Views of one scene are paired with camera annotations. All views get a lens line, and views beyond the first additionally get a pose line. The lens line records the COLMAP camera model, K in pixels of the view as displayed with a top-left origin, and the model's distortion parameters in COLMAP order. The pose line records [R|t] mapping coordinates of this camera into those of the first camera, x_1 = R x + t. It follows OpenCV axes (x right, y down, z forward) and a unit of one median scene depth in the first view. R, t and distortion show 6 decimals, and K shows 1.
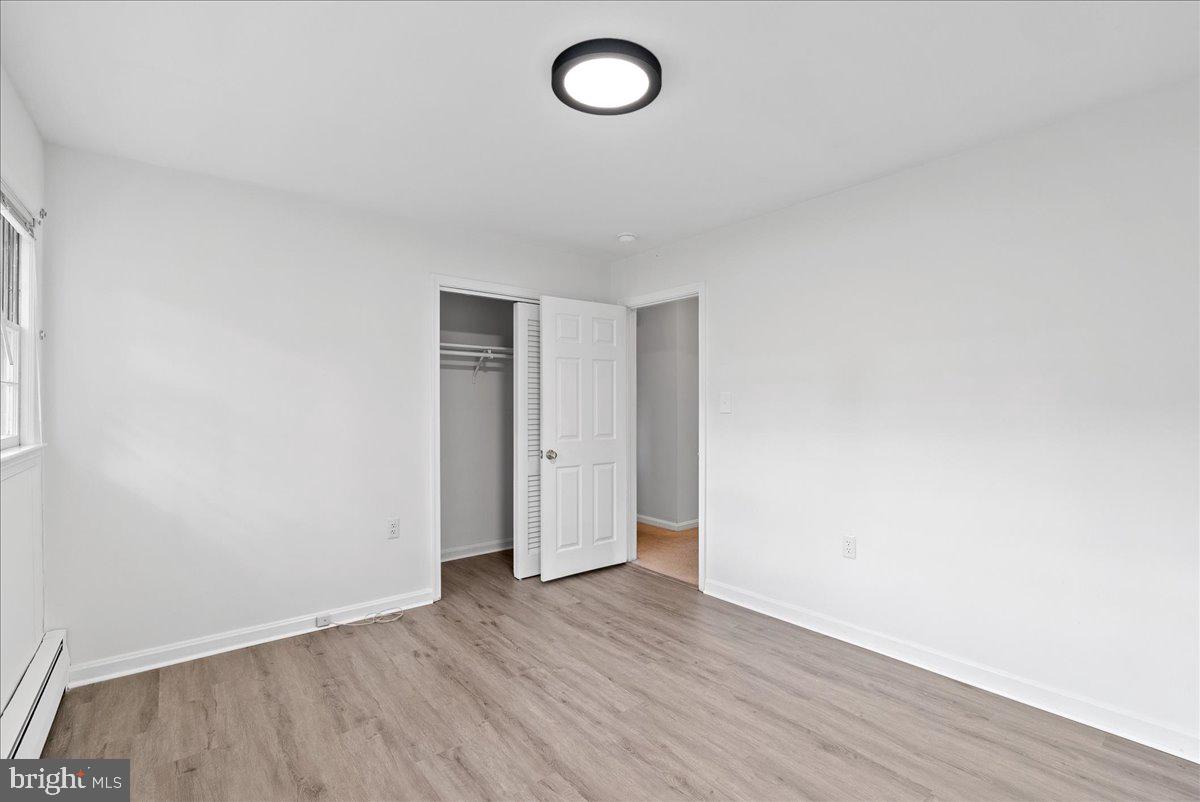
lens RADIAL K [[535.0, 0, 599.1], [0, 535.0, 401.1], [0, 0, 1]] dist [-0.014628, 0.000320]
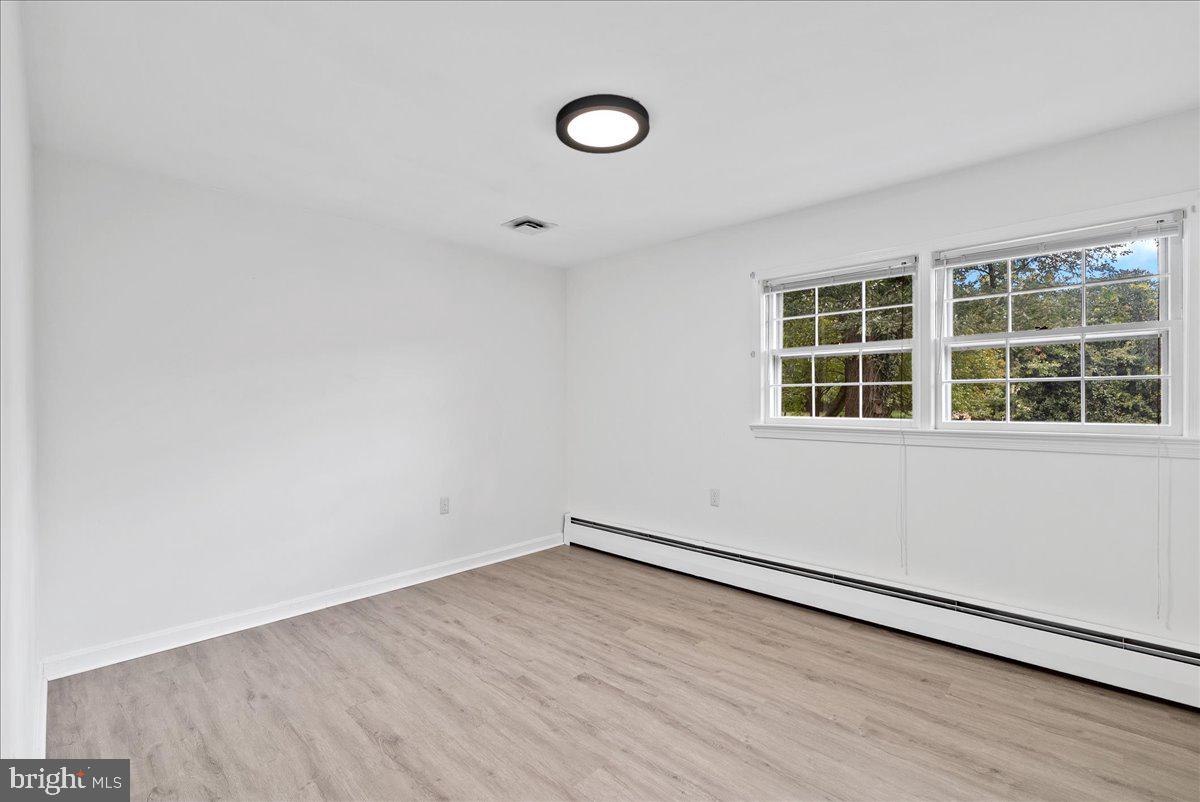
lens RADIAL K [[535.0, 0, 601.3], [0, 535.0, 400.8], [0, 0, 1]] dist [-0.014628, 0.000320]
pose [[-0.991824, 0.006143, -0.127466, 0.157556], [0.006435, 0.999978, -0.001883, 0.009250], [0.127452, -0.002687, -0.991841, 1.990085]]
